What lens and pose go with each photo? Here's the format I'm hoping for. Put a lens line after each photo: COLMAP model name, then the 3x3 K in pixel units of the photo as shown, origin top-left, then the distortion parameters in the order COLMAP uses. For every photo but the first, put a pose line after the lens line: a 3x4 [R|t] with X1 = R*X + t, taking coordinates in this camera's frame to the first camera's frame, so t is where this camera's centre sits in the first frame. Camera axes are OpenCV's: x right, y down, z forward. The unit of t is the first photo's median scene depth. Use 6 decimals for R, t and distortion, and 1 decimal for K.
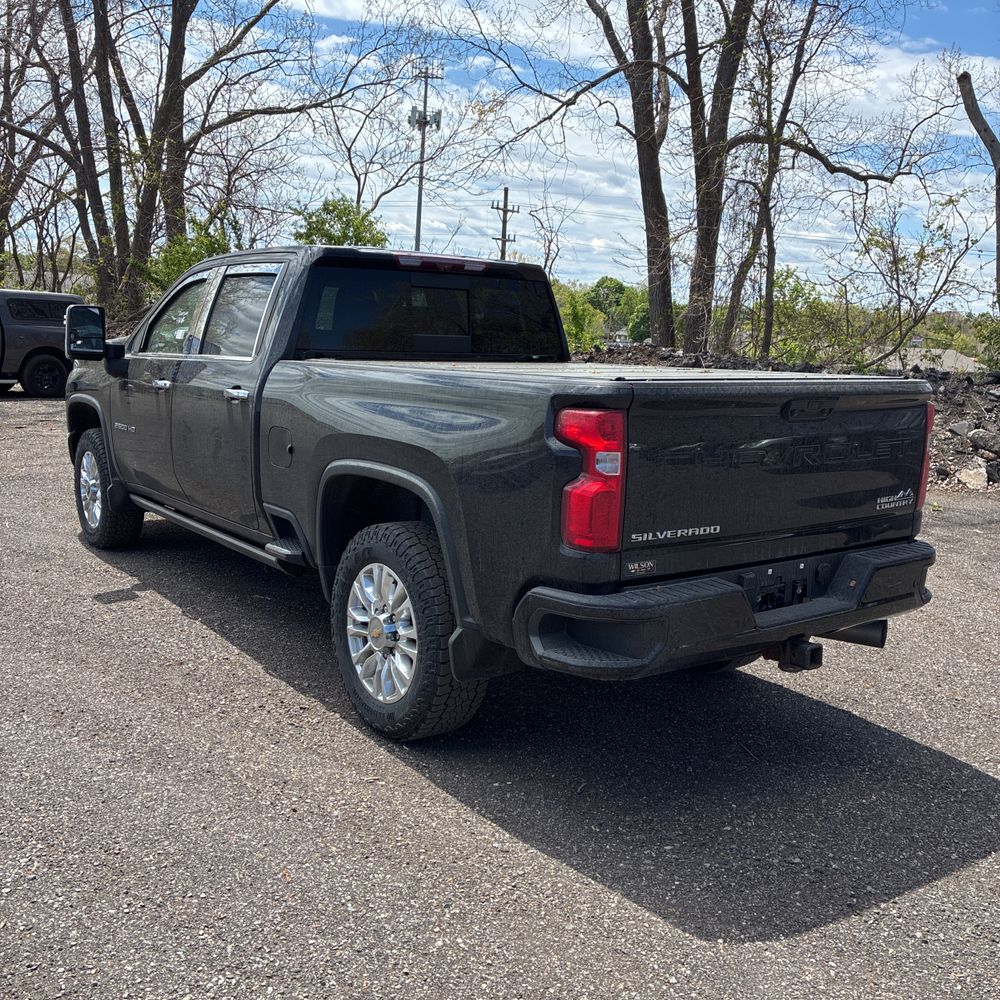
lens RADIAL K [[1037.5, 0, 500.0], [0, 1037.5, 500.0], [0, 0, 1]] dist [0.054060, -0.016373]
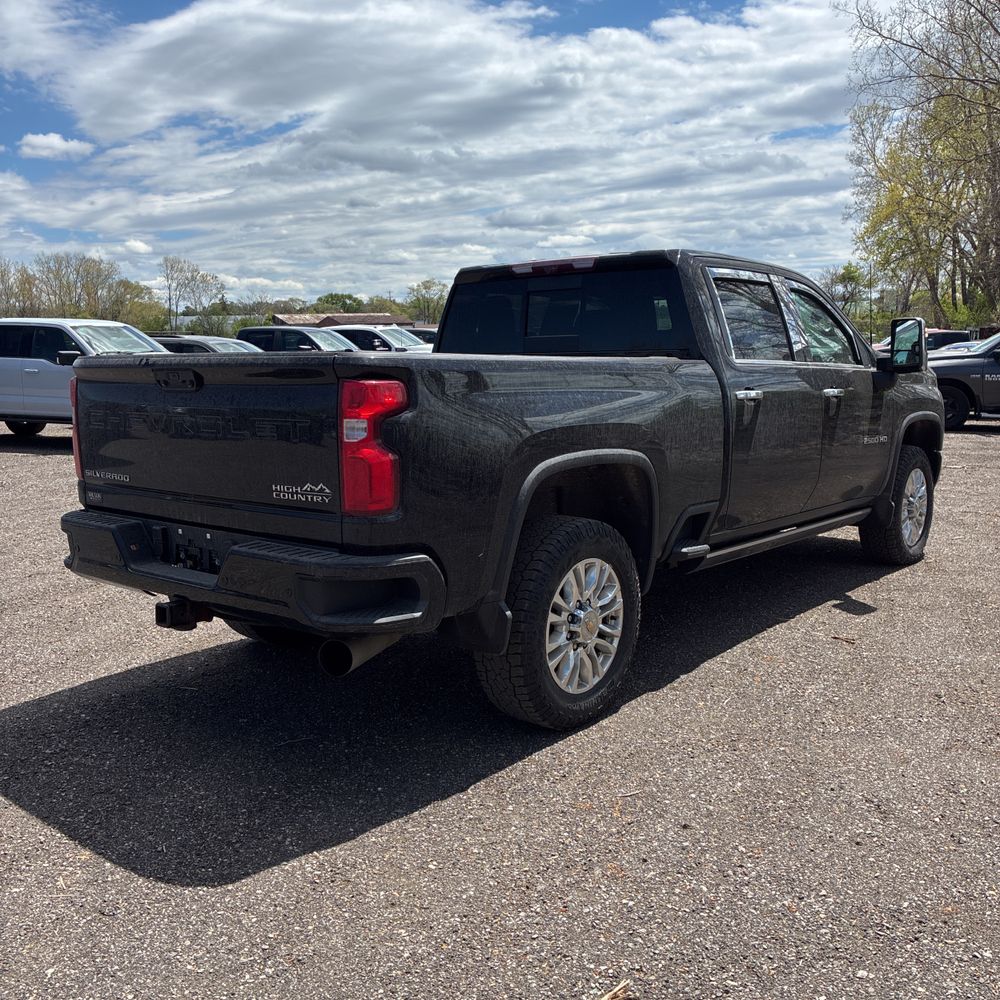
lens RADIAL K [[1069.4, 0, 500.0], [0, 1069.4, 500.0], [0, 0, 1]] dist [0.041421, -0.037567]
pose [[0.219710, 0.090510, -0.971358, 1.205137], [-0.147372, 0.987340, 0.058665, -0.066238], [0.964370, 0.130261, 0.230267, 0.904636]]
